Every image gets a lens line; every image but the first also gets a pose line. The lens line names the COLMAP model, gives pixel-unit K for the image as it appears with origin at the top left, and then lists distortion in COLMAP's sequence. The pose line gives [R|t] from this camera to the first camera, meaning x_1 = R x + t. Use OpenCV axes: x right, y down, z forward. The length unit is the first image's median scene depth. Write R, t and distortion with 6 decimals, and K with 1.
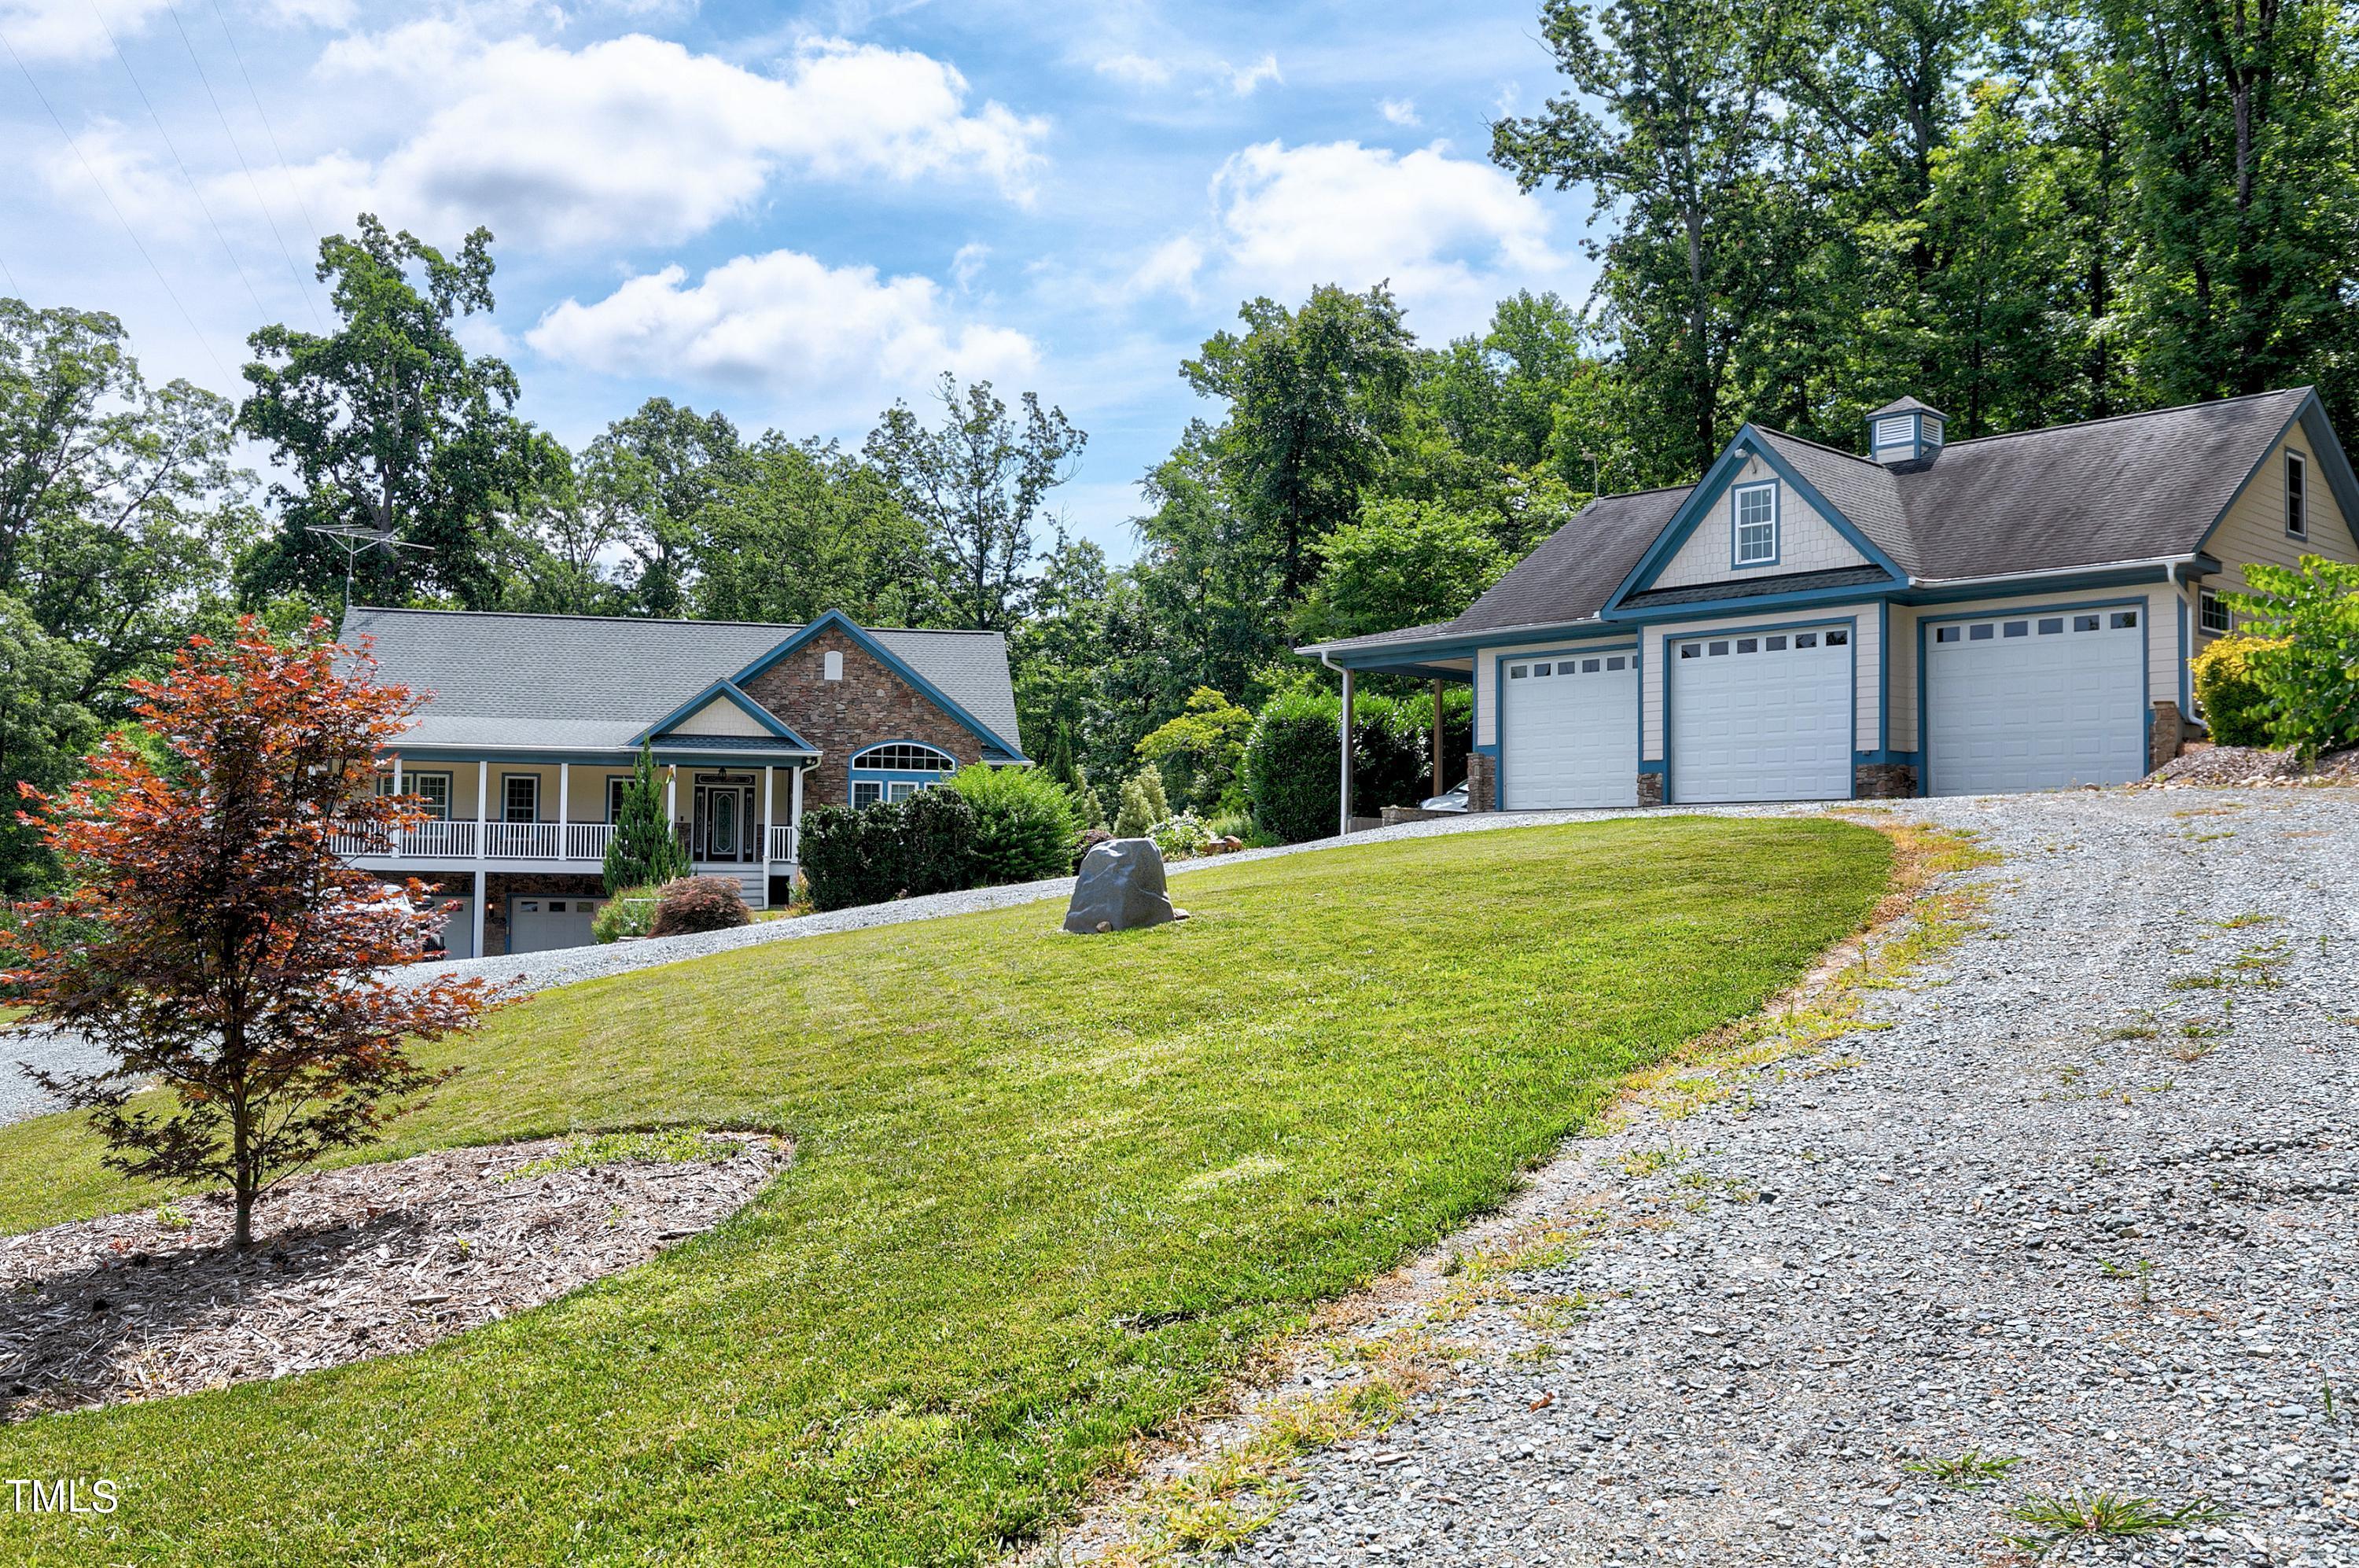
lens RADIAL K [[2157.5, 0, 1166.8], [0, 2157.5, 786.7], [0, 0, 1]] dist [0.016376, 0.002120]
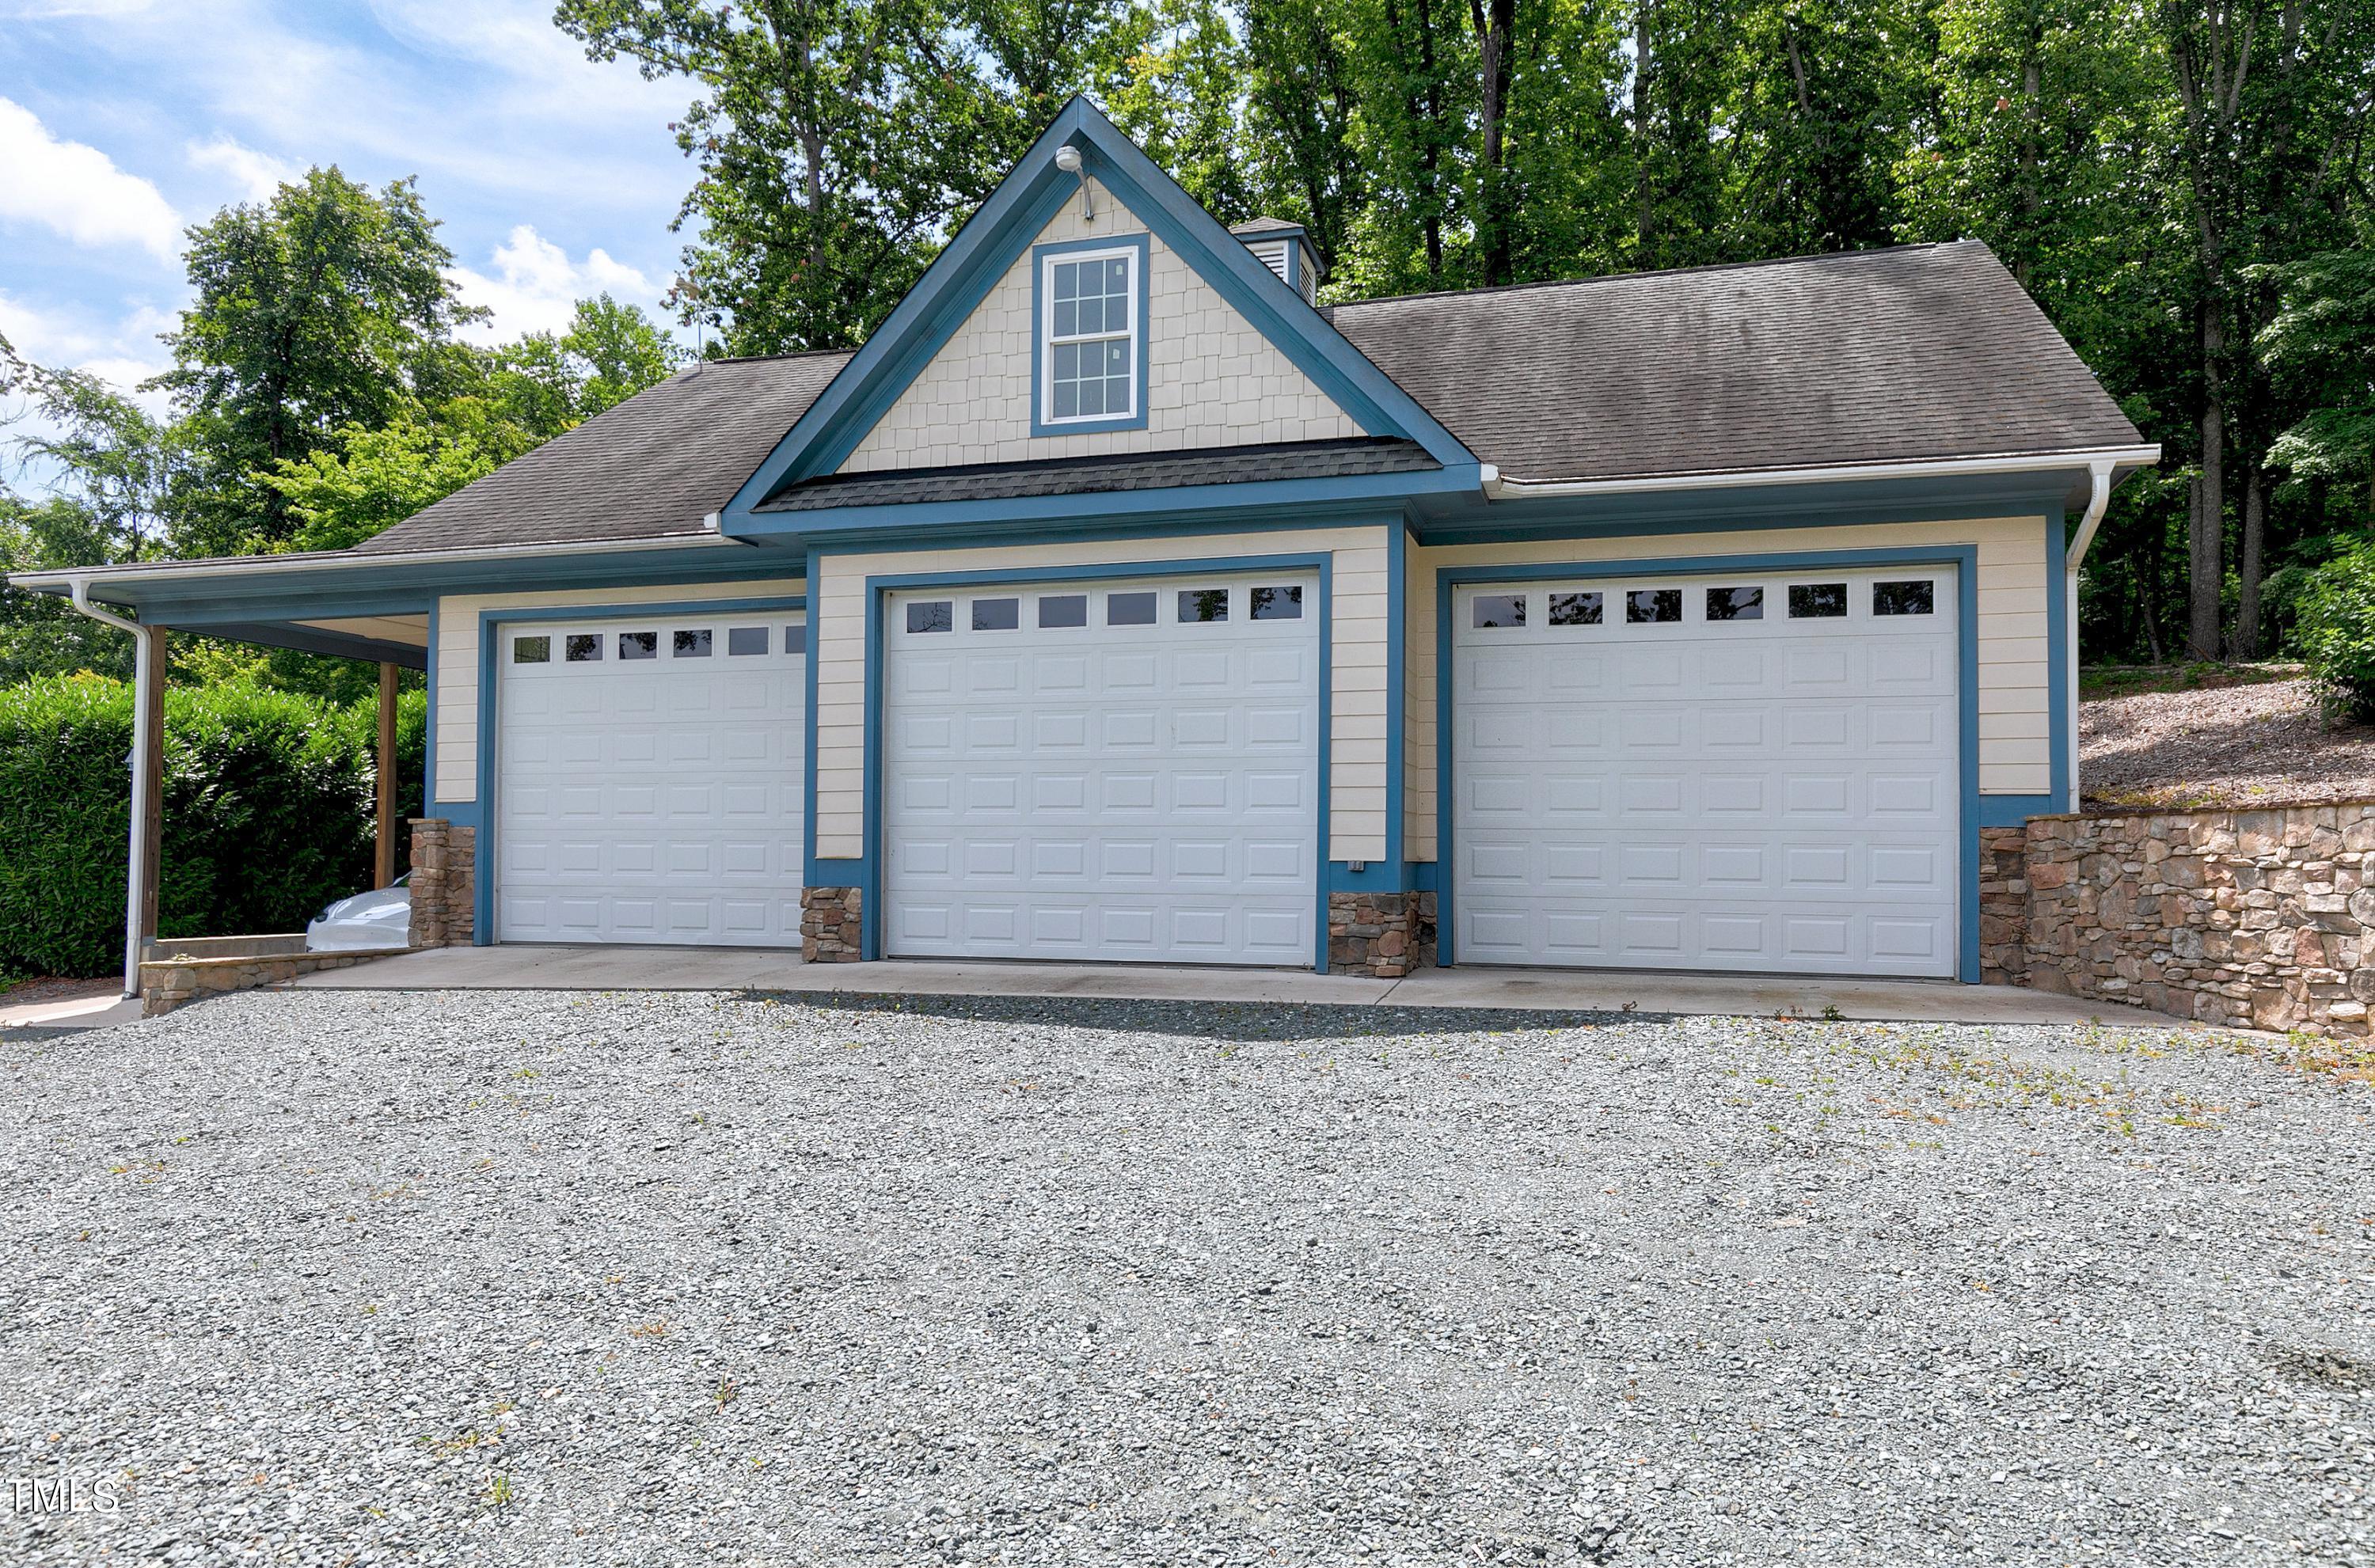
lens RADIAL K [[1498.1, 0, 1231.8], [0, 1498.1, 832.6], [0, 0, 1]] dist [0.004425, 0.002854]
pose [[0.850115, 0.006126, 0.526561, 0.130138], [-0.023651, 0.999367, 0.026557, -0.027358], [-0.526065, -0.035030, 0.849723, 0.689393]]
